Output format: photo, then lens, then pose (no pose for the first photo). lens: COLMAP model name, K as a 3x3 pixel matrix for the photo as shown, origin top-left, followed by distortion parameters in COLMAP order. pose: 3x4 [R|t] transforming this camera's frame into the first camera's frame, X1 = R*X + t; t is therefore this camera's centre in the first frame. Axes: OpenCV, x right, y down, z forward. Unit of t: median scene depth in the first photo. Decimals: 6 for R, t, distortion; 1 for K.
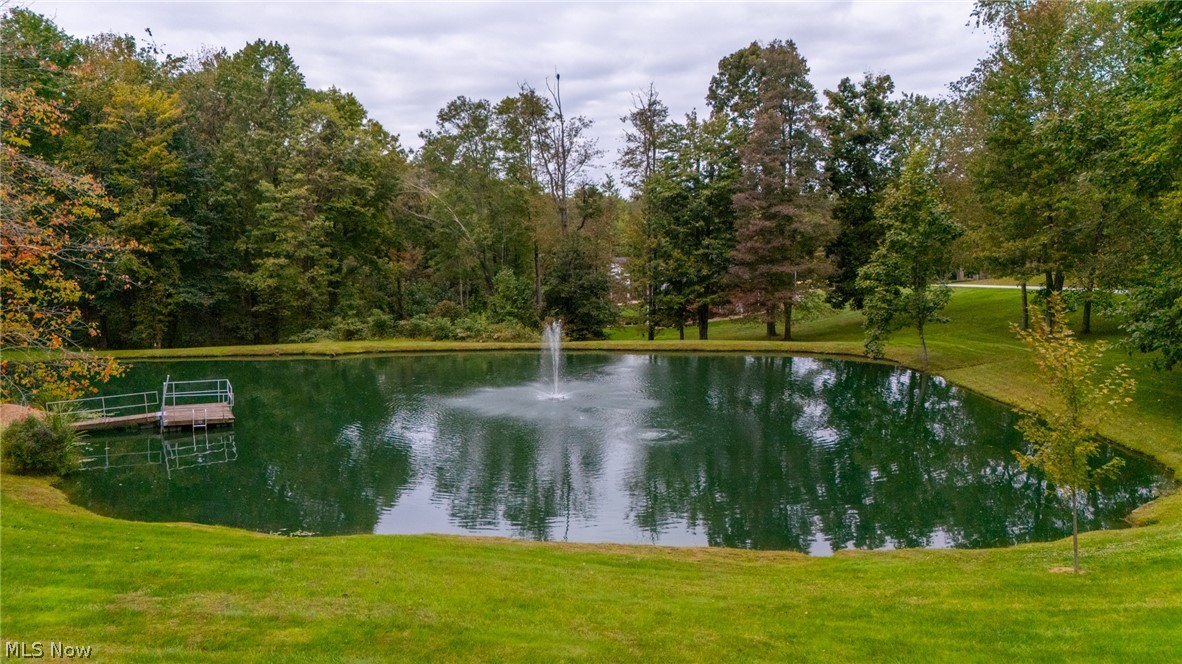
lens RADIAL K [[868.5, 0, 589.8], [0, 868.5, 333.5], [0, 0, 1]] dist [0.034087, -0.002539]
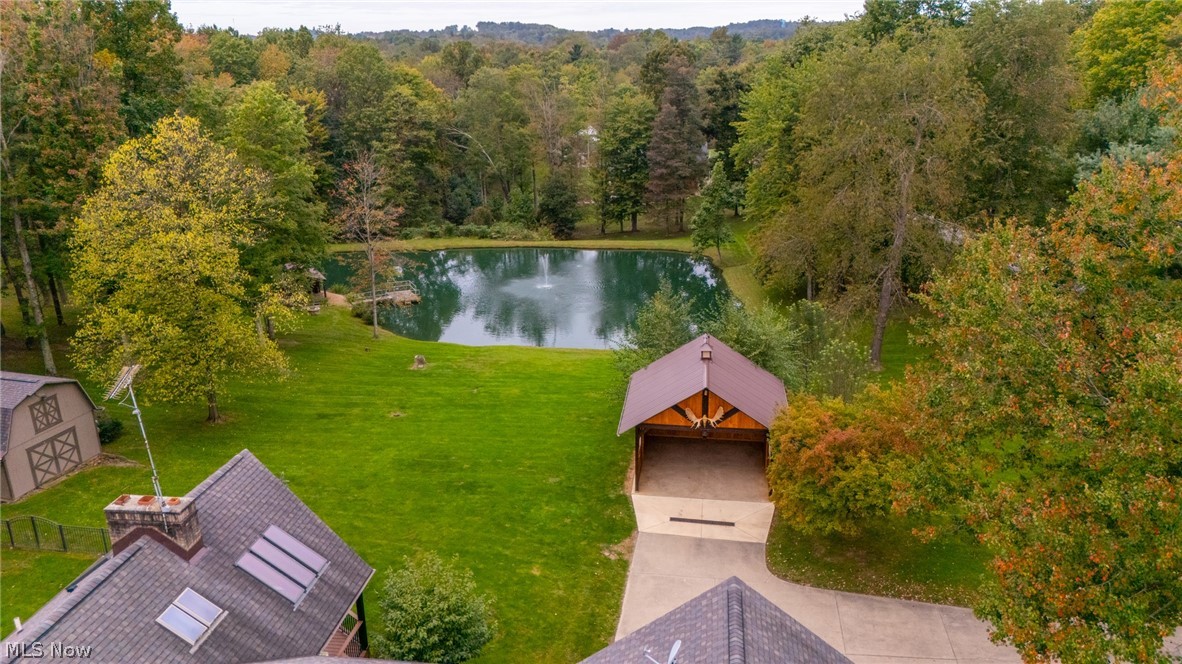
lens RADIAL K [[868.5, 0, 590.6], [0, 868.5, 332.3], [0, 0, 1]] dist [0.034087, -0.002539]
pose [[0.999973, -0.004252, 0.006008, 0.037788], [0.002806, 0.974839, 0.222893, -0.186668], [-0.006804, -0.222870, 0.974824, -0.743734]]
